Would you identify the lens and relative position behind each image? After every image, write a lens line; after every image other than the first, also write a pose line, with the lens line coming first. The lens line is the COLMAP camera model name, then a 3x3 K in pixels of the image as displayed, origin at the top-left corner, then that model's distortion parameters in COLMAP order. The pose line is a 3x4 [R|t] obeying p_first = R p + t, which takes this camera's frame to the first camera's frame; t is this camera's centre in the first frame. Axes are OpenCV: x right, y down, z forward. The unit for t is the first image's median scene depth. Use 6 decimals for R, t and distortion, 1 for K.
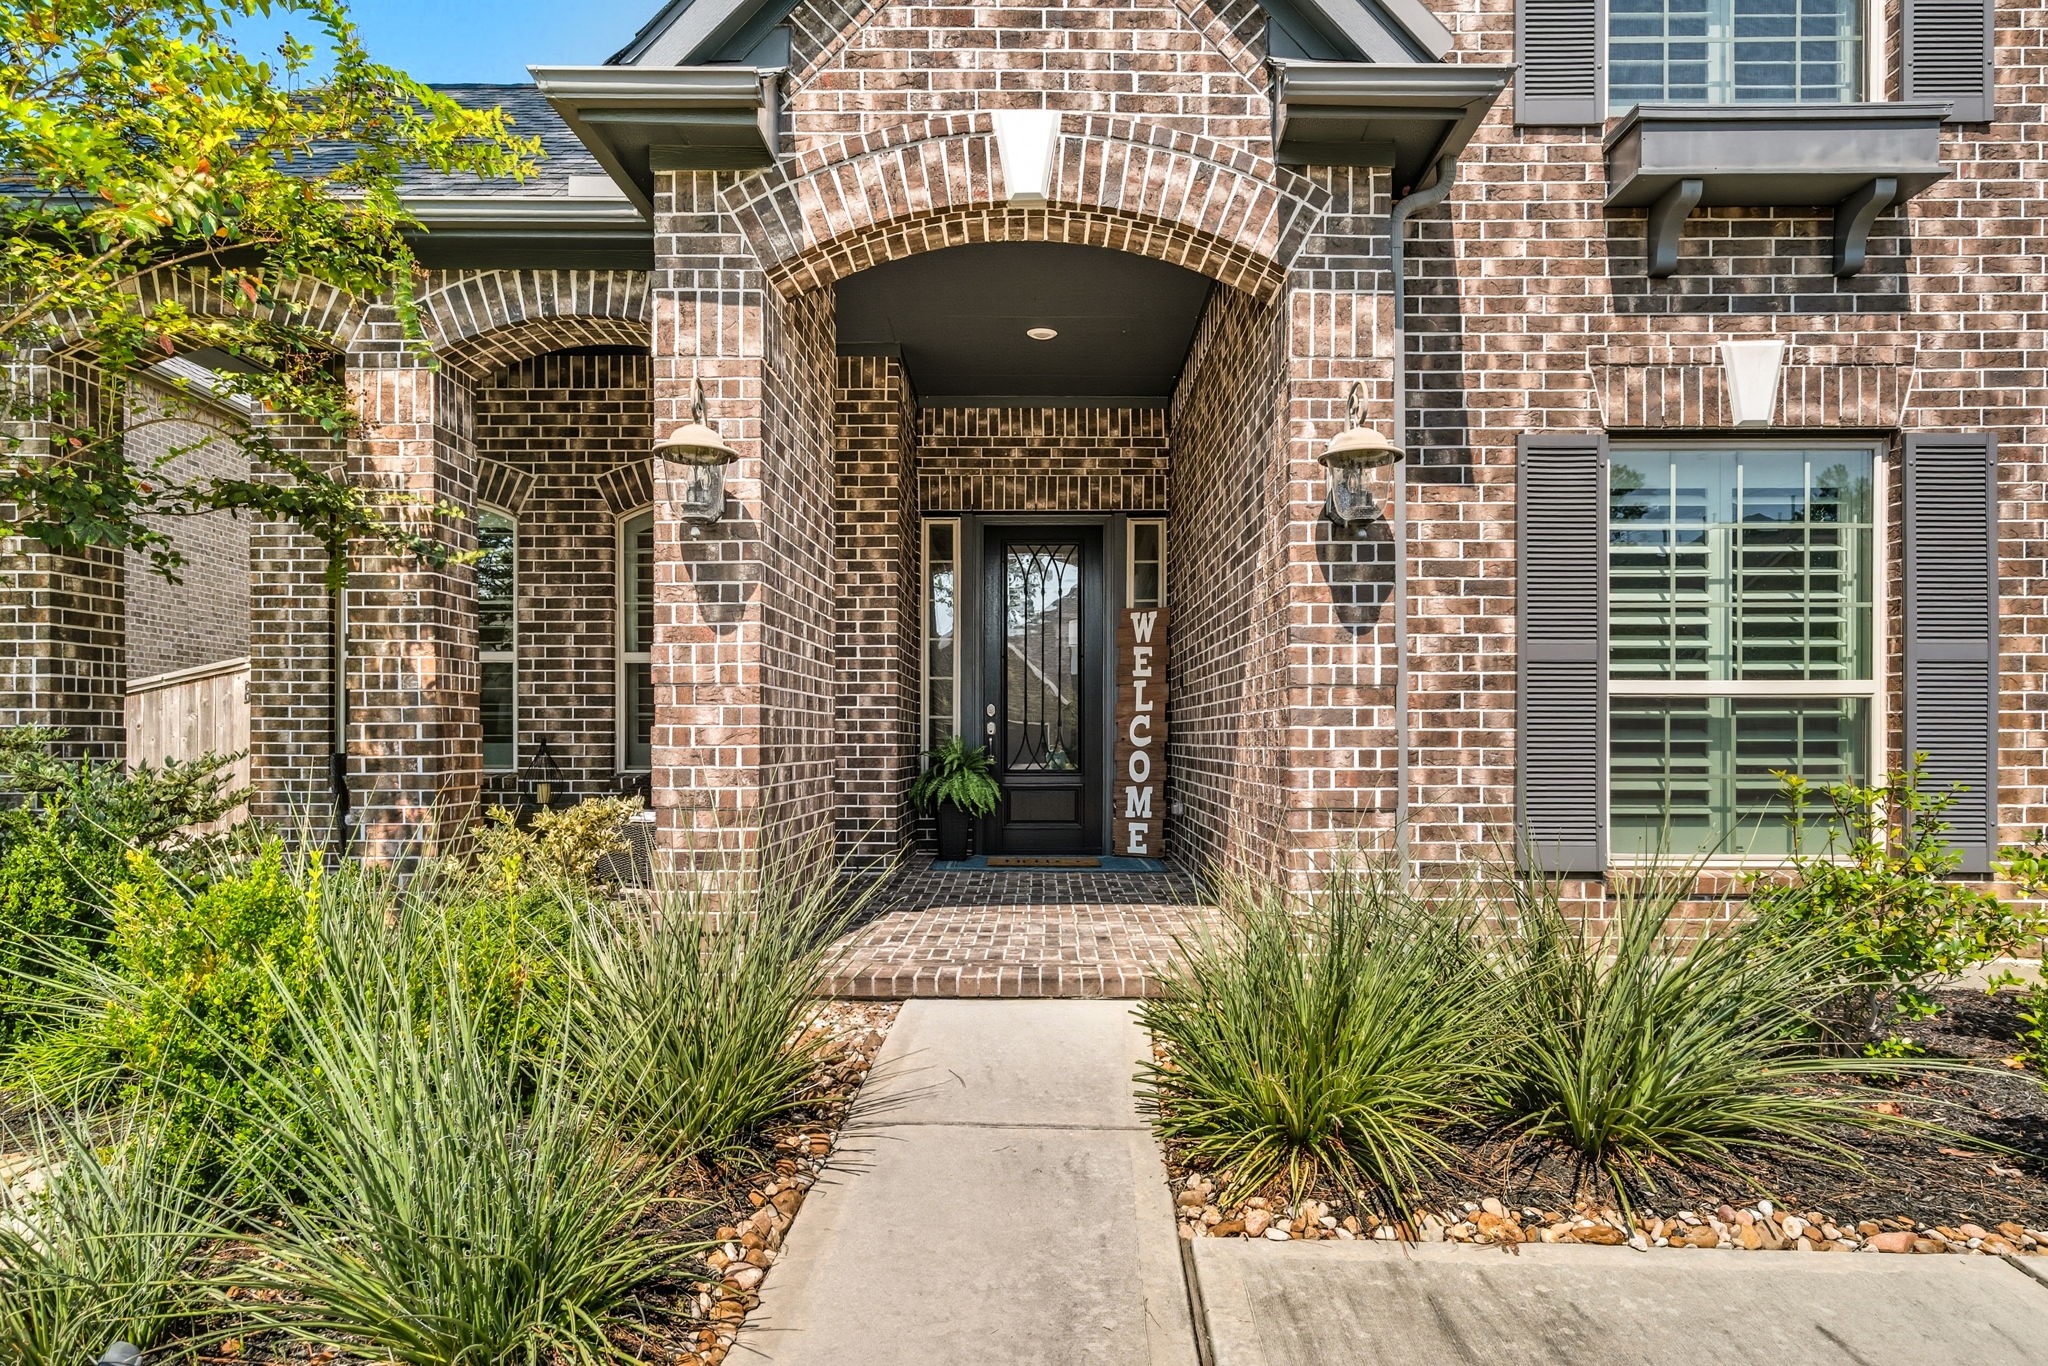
lens RADIAL K [[903.7, 0, 1018.8], [0, 903.7, 676.0], [0, 0, 1]] dist [-0.001249, 0.000546]
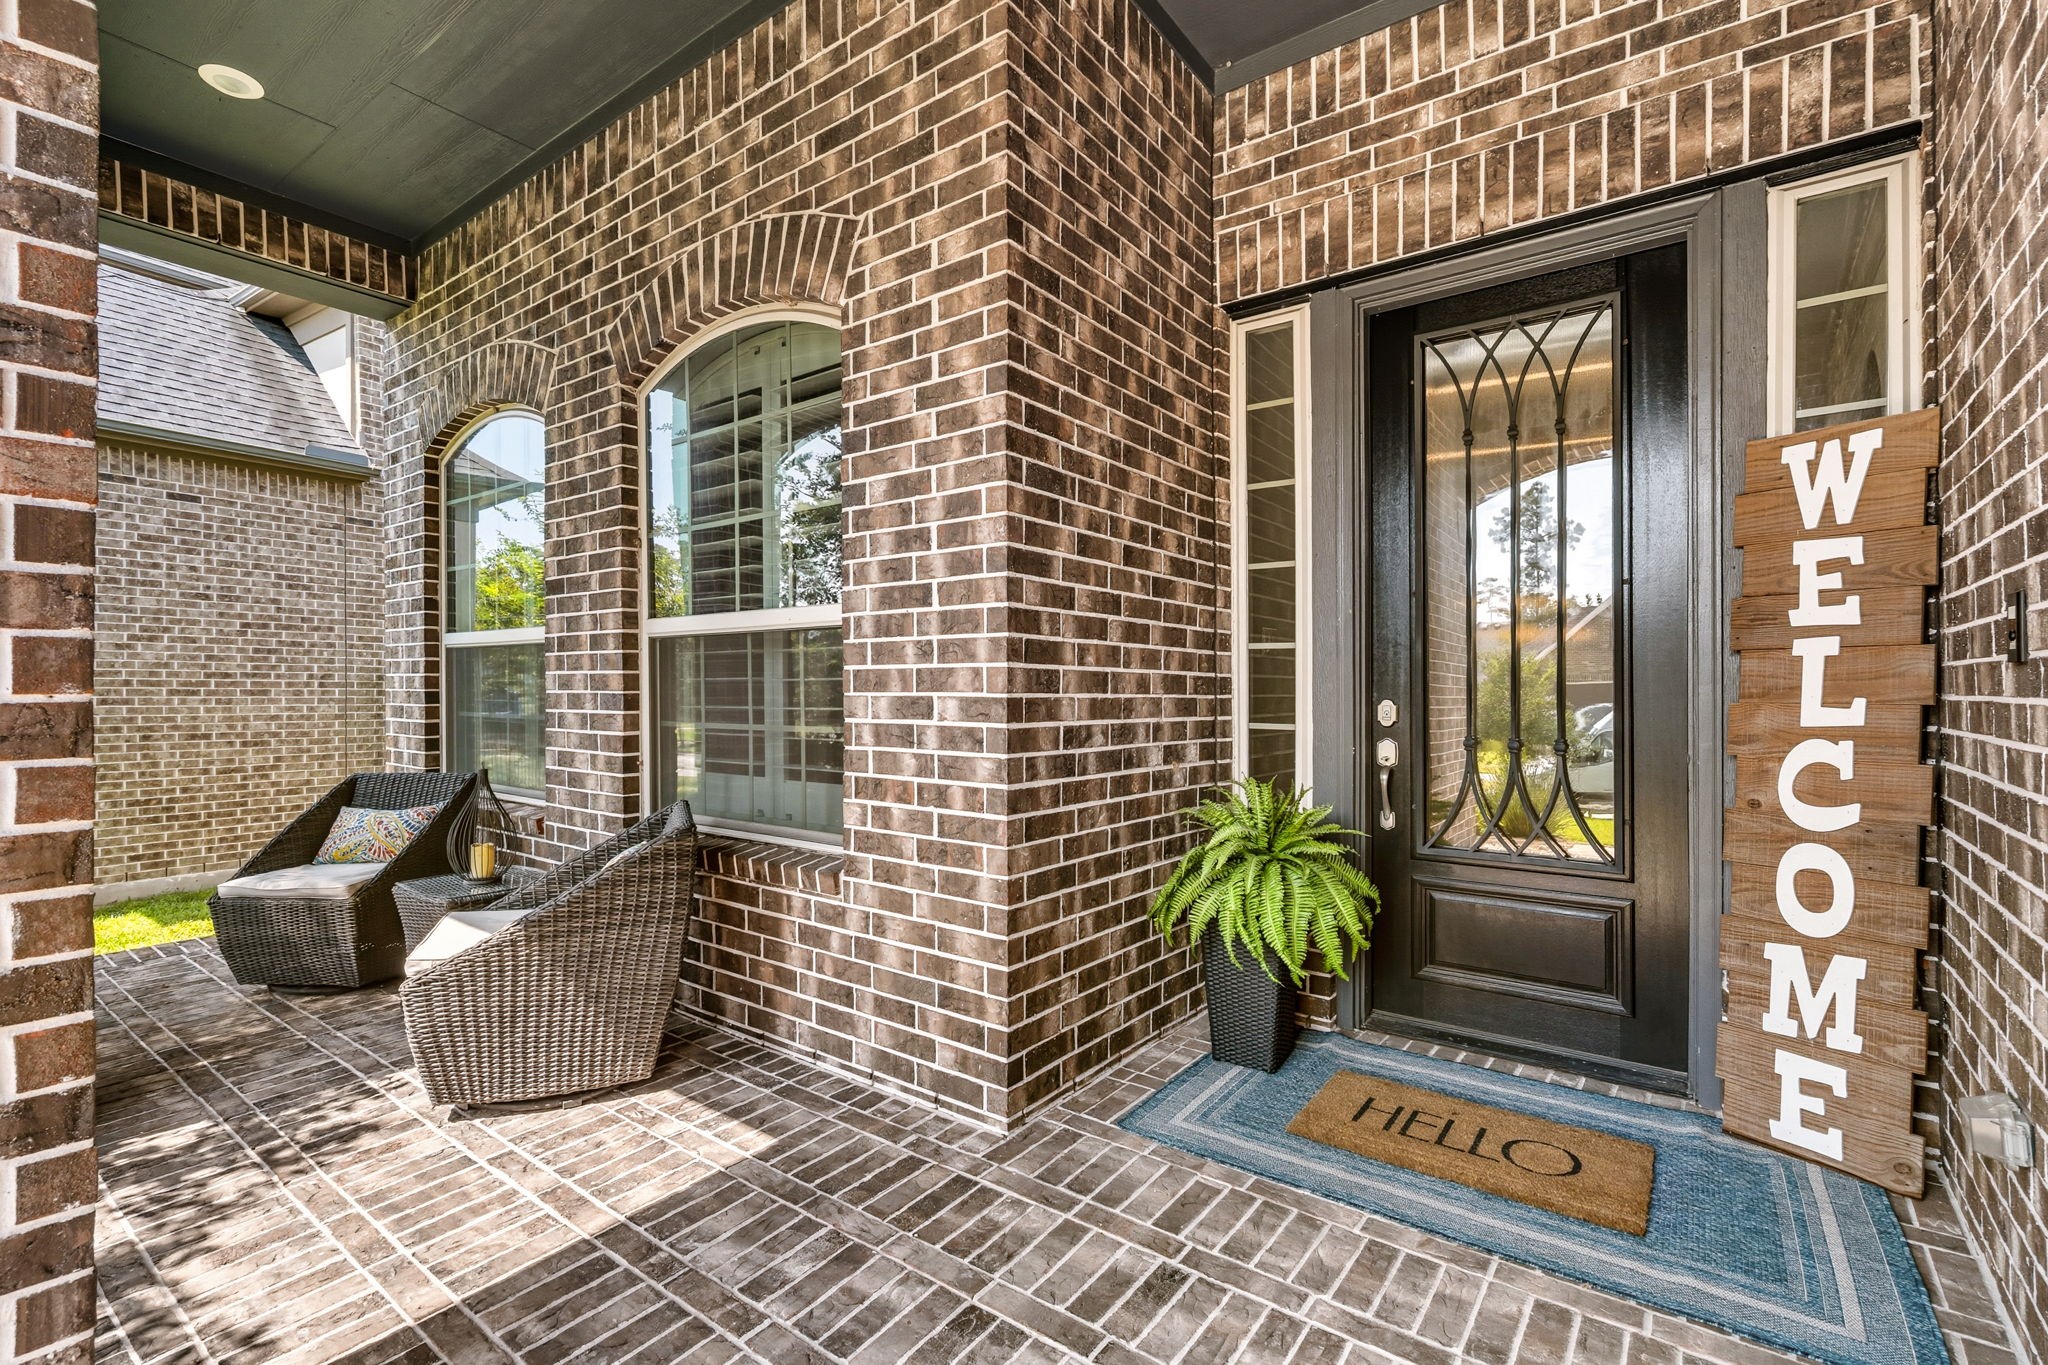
lens RADIAL K [[903.7, 0, 1018.8], [0, 903.7, 675.5], [0, 0, 1]] dist [-0.001249, 0.000546]
pose [[0.819148, -0.009207, -0.573508, 0.094043], [0.029139, 0.999248, 0.025577, 0.002003], [0.572841, -0.037663, 0.818801, 0.619789]]
